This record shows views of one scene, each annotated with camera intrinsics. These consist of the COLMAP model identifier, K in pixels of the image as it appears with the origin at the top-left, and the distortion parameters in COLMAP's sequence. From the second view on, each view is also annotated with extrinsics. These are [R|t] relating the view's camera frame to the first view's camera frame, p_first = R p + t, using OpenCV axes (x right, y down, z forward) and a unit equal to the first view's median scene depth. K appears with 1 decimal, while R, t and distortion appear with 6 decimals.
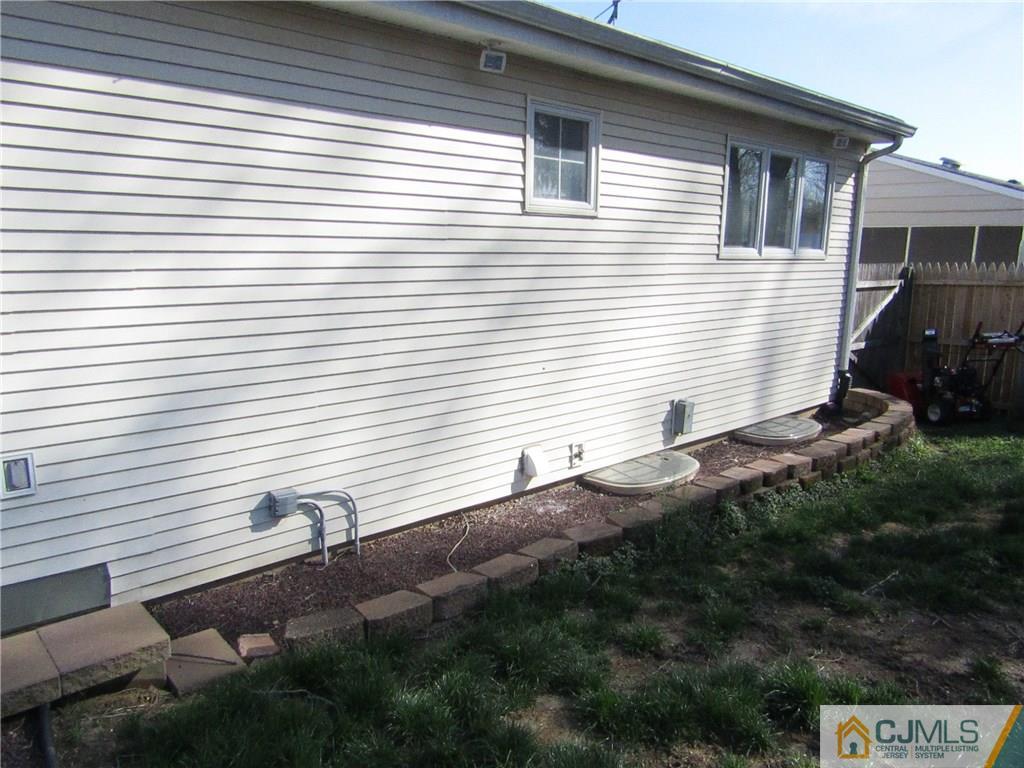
lens RADIAL K [[723.0, 0, 511.3], [0, 723.0, 379.3], [0, 0, 1]] dist [-0.007286, 0.009859]
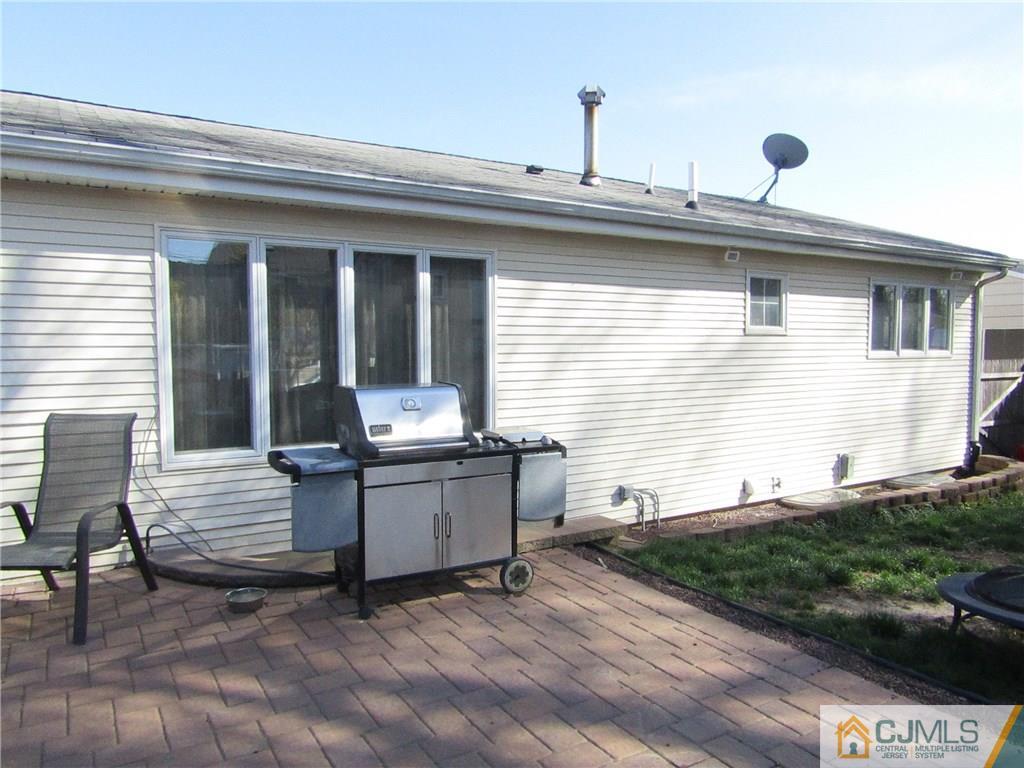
lens RADIAL K [[723.0, 0, 515.5], [0, 723.0, 388.2], [0, 0, 1]] dist [-0.007286, 0.009859]
pose [[0.984482, -0.009439, -0.175229, -0.192479], [-0.012556, 0.992204, -0.123990, 0.099868], [0.175034, 0.124266, 0.976689, -0.659079]]
